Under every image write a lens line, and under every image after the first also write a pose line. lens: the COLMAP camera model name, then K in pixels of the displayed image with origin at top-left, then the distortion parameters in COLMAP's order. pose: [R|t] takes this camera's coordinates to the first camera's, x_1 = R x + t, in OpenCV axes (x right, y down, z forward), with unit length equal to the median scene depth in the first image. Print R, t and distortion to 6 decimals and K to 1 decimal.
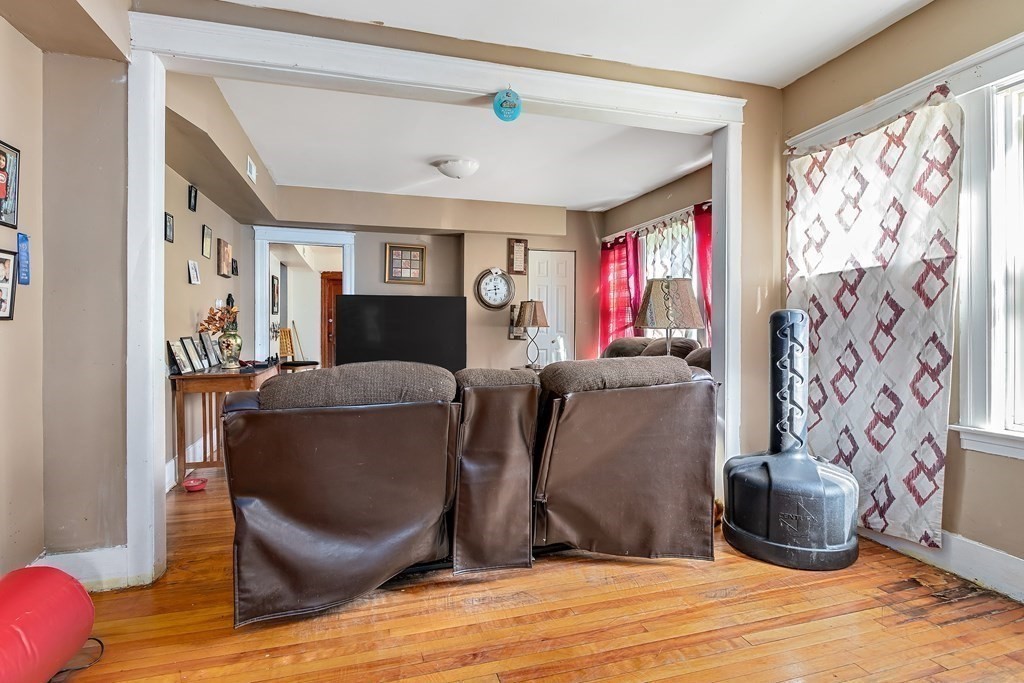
lens RADIAL K [[494.0, 0, 509.2], [0, 494.0, 327.0], [0, 0, 1]] dist [-0.000343, -0.000299]
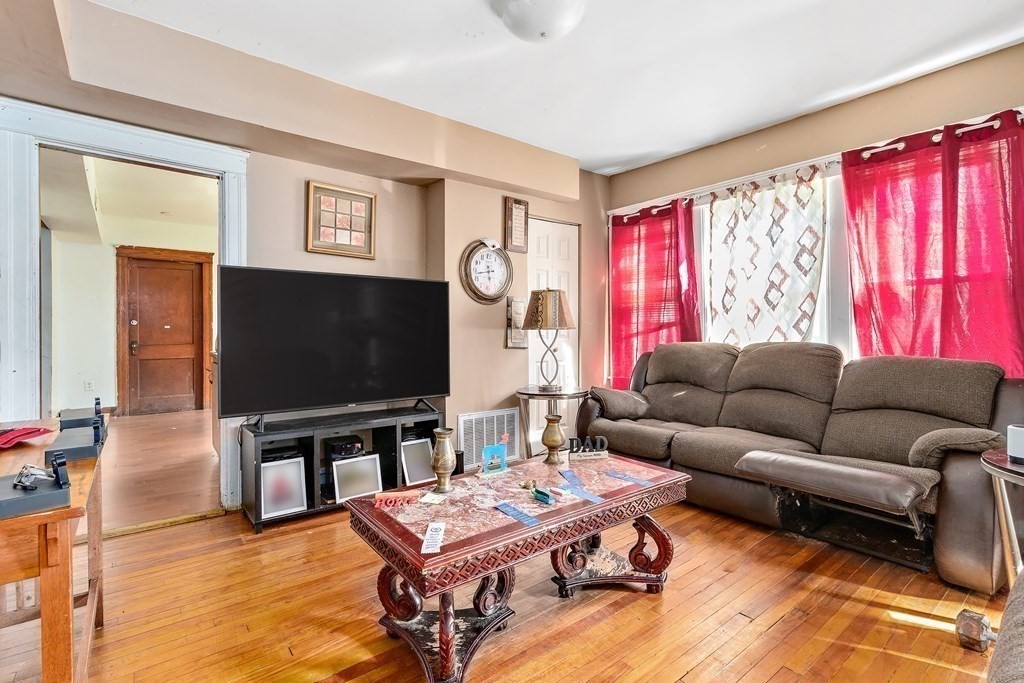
lens RADIAL K [[474.9, 0, 512.0], [0, 474.9, 341.5], [0, 0, 1]] dist [0.006586, 0.000087]
pose [[0.927669, -0.014038, 0.373138, -0.237285], [0.006923, 0.999768, 0.020403, 0.002981], [-0.373338, -0.016344, 0.927551, 0.409433]]
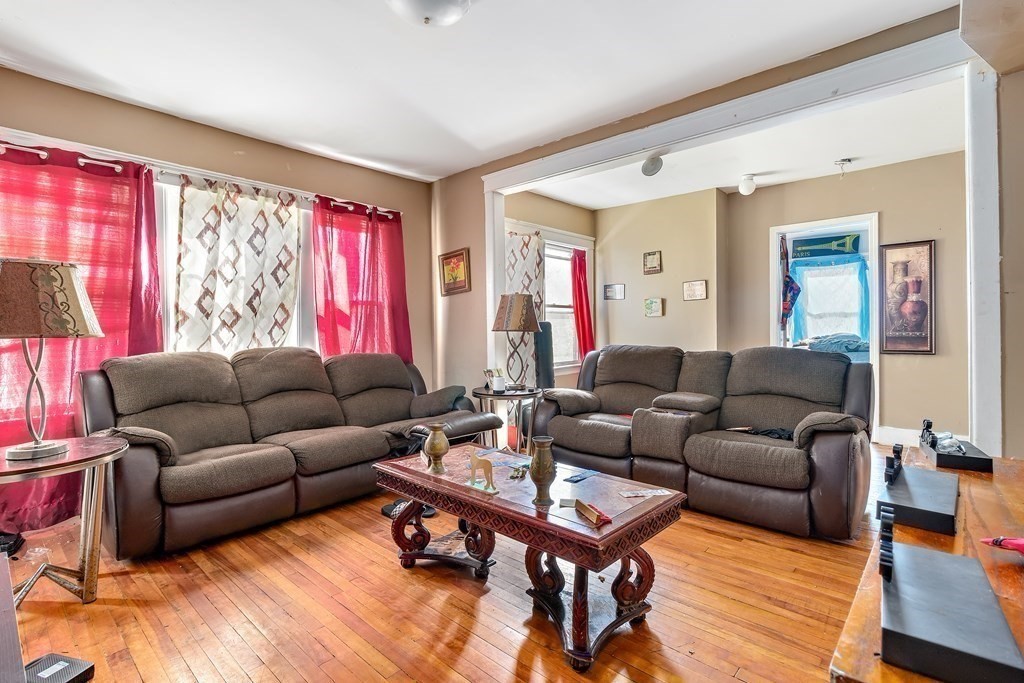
lens RADIAL K [[494.0, 0, 509.2], [0, 494.0, 327.0], [0, 0, 1]] dist [-0.000343, -0.000299]
pose [[-0.519691, 0.013084, 0.854254, -0.413163], [0.013316, 0.999885, -0.007214, -0.000826], [-0.854250, 0.007626, -0.519806, 0.880450]]
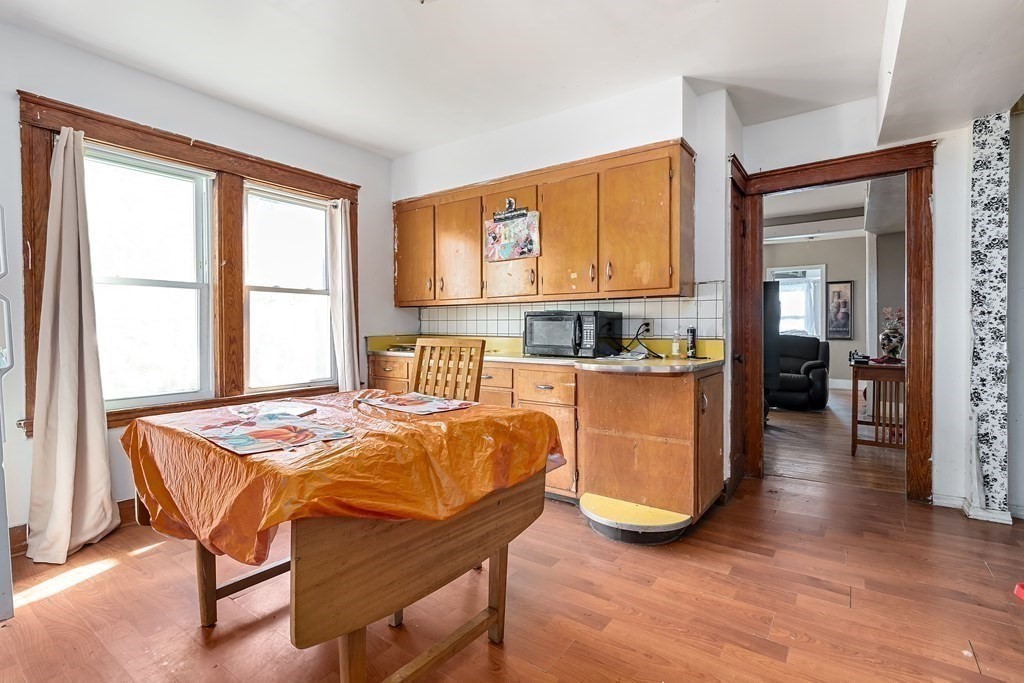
lens RADIAL K [[494.0, 0, 509.2], [0, 494.0, 327.0], [0, 0, 1]] dist [-0.000343, -0.000299]
pose [[-0.613108, 0.004570, 0.789986, -0.625059], [0.008370, 0.999965, 0.000711, -0.003118], [-0.789955, 0.007048, -0.613124, 1.590118]]
